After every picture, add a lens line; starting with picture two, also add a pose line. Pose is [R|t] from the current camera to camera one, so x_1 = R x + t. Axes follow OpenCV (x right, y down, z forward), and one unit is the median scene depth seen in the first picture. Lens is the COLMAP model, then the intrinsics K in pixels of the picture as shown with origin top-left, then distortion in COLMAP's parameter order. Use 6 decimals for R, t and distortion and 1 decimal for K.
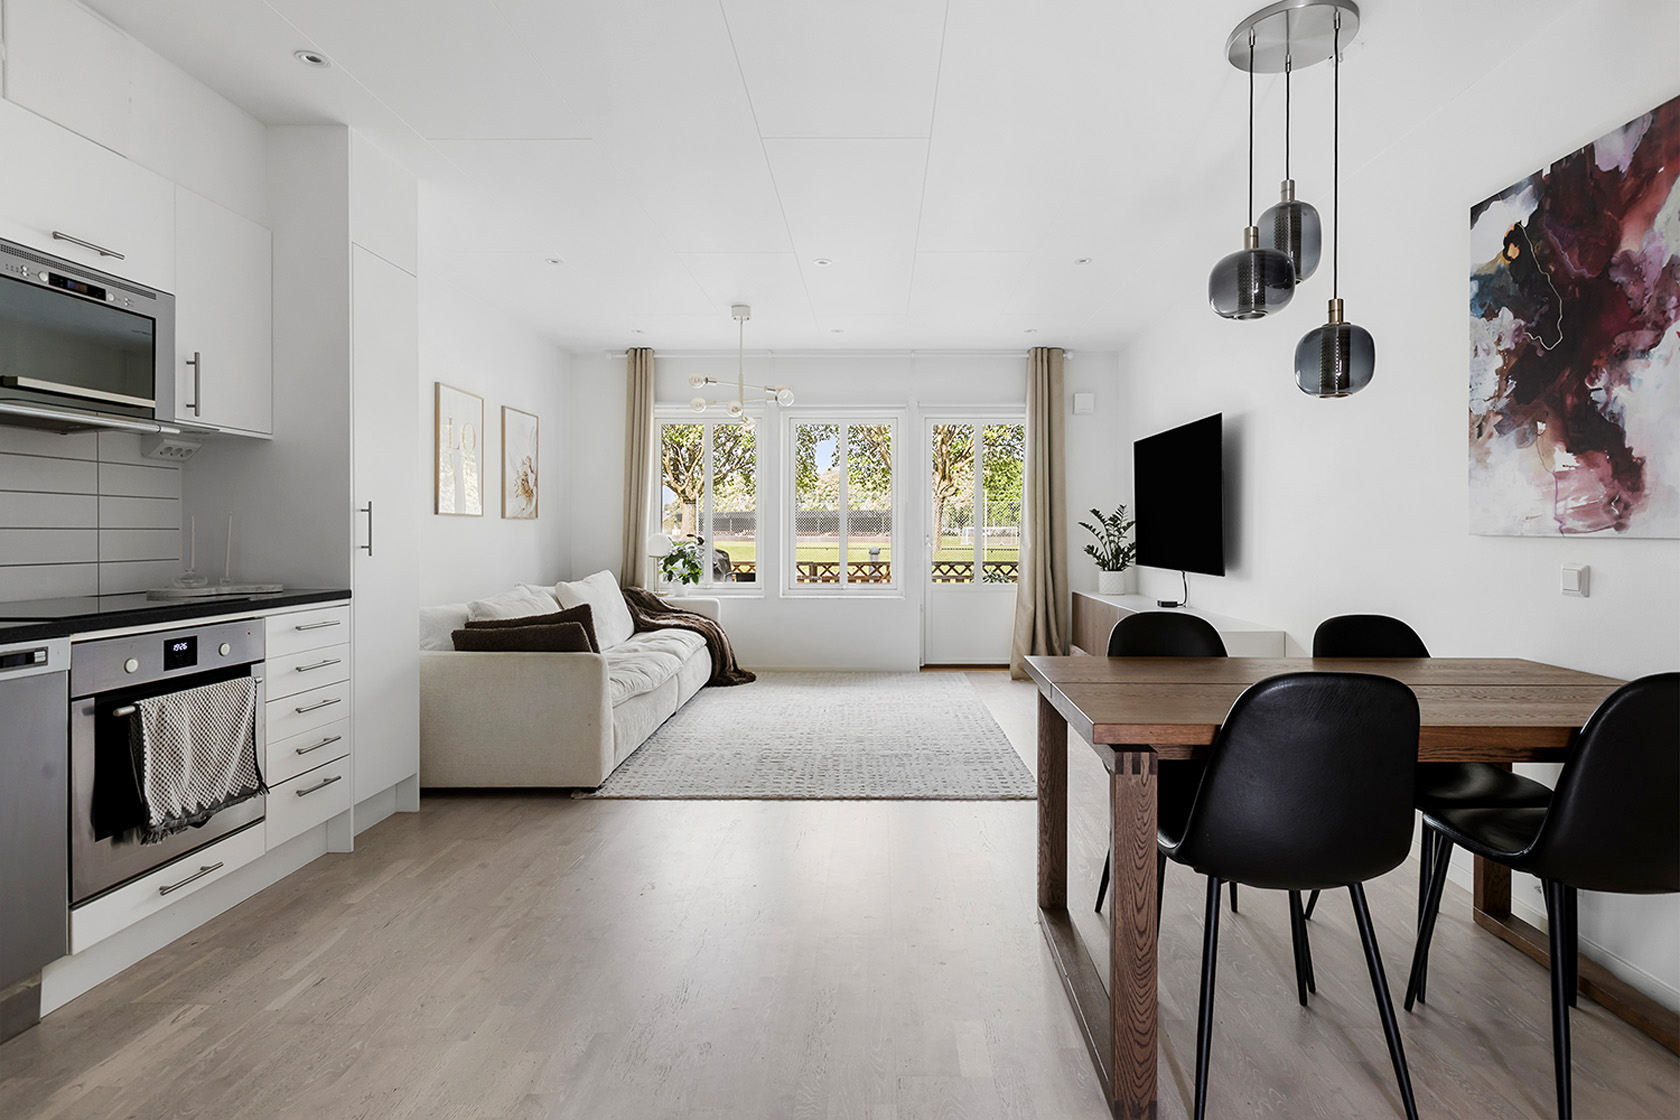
lens RADIAL K [[827.8, 0, 840.0], [0, 827.8, 530.4], [0, 0, 1]] dist [0.002519, -0.000351]
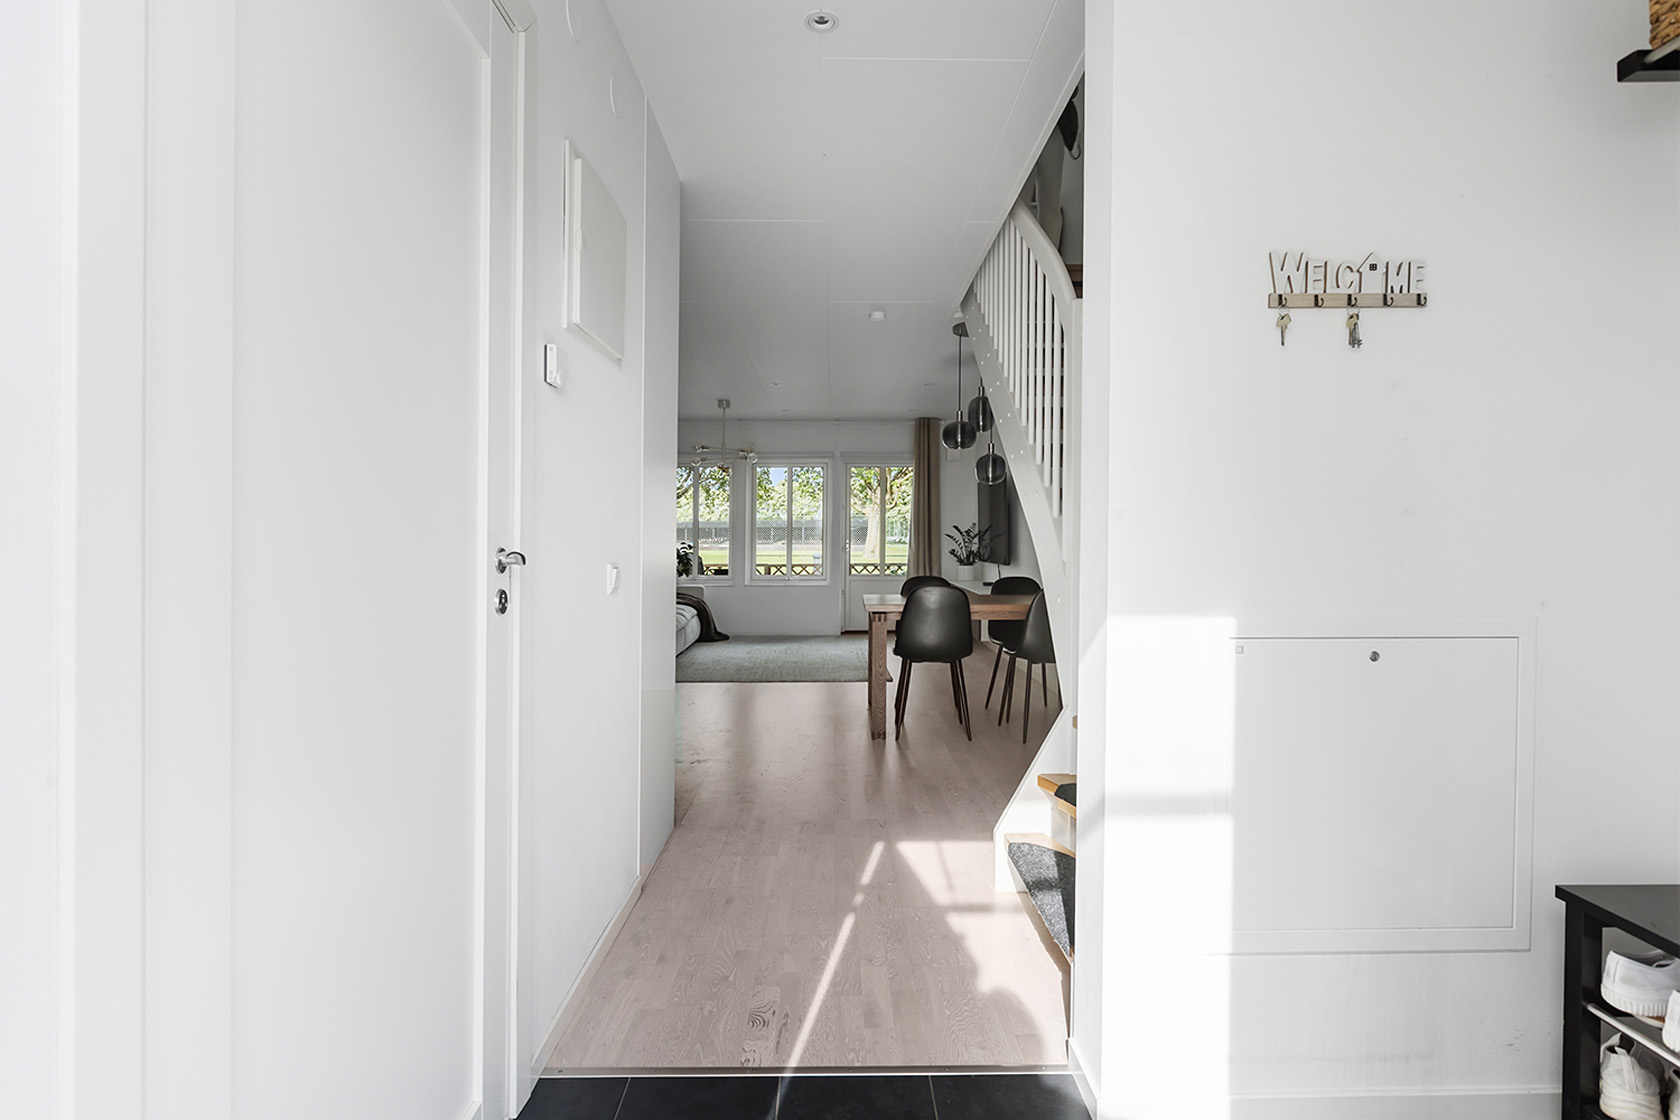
lens RADIAL K [[809.1, 0, 916.1], [0, 809.1, 493.1], [0, 0, 1]] dist [0.000118, -0.000073]
pose [[0.988797, 0.006561, 0.149122, 0.012478], [0.001935, 0.998386, -0.056757, -0.000398], [-0.149254, 0.056409, 0.987189, -0.490637]]
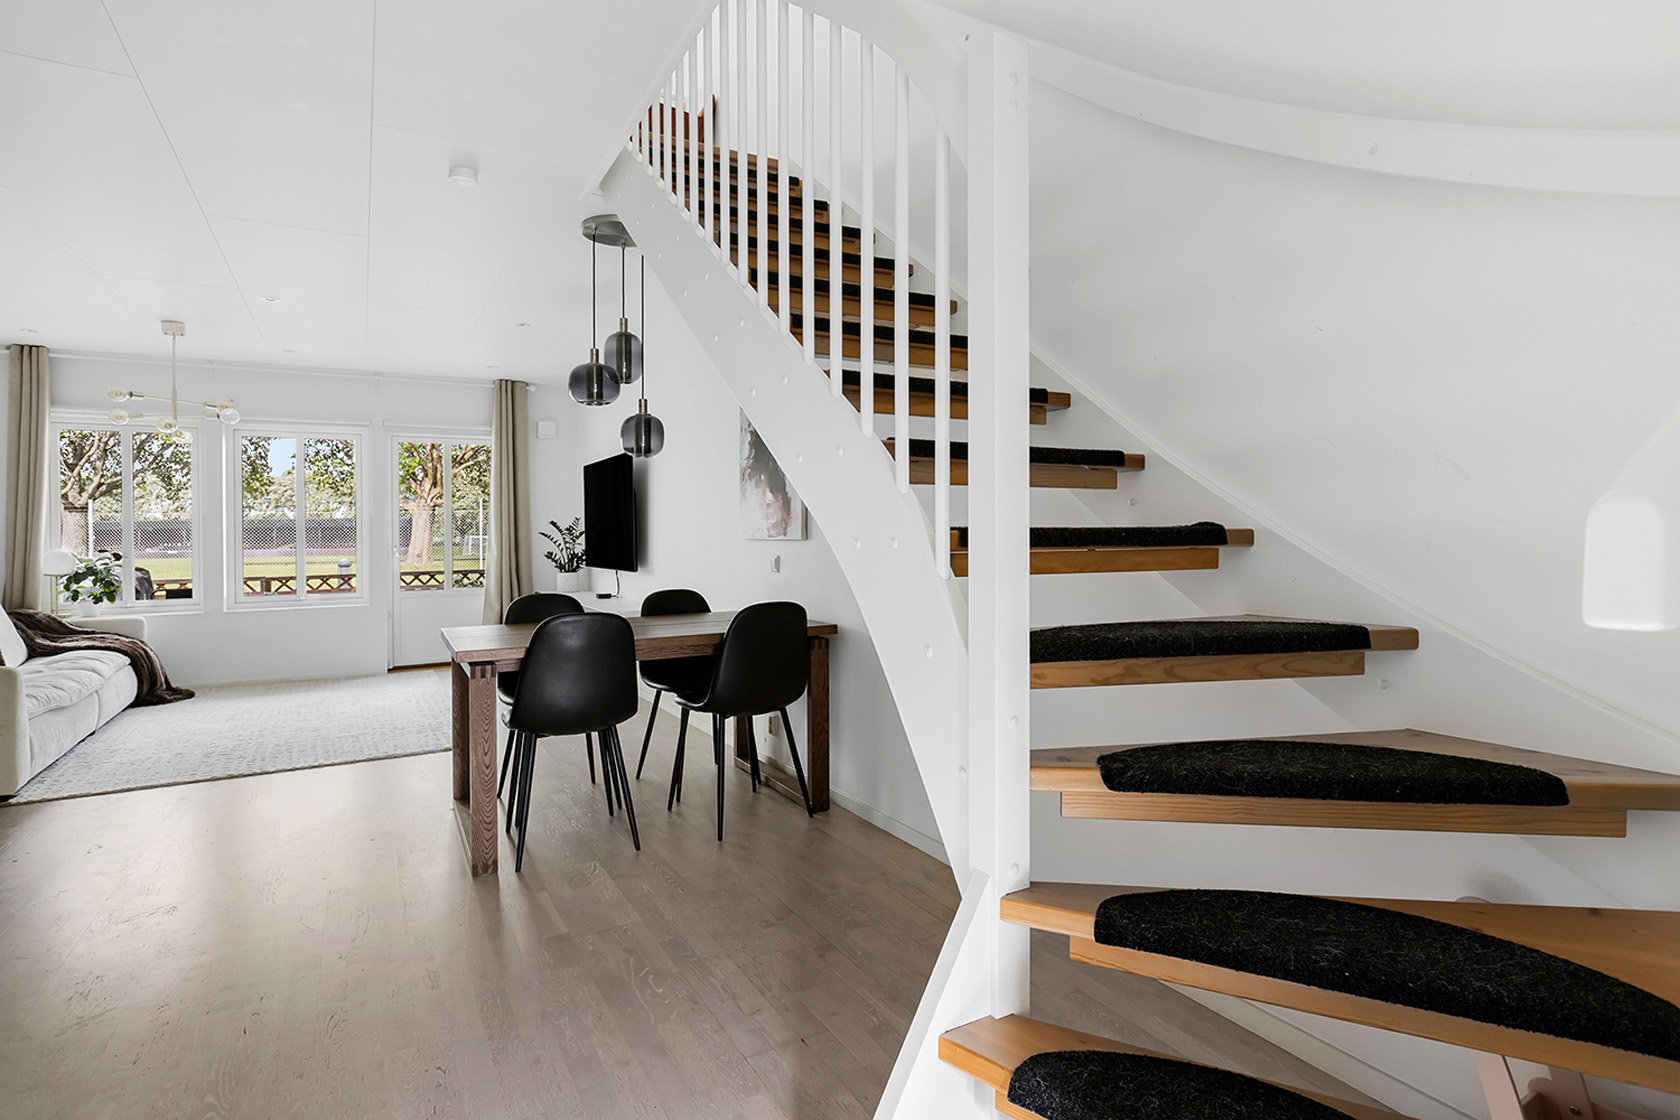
lens RADIAL K [[827.8, 0, 840.0], [0, 827.8, 530.4], [0, 0, 1]] dist [0.002519, -0.000351]
pose [[0.840644, -0.009900, 0.541497, 0.010589], [0.014693, 0.999882, -0.004530, -0.000762], [-0.541388, 0.011765, 0.840690, -0.232082]]
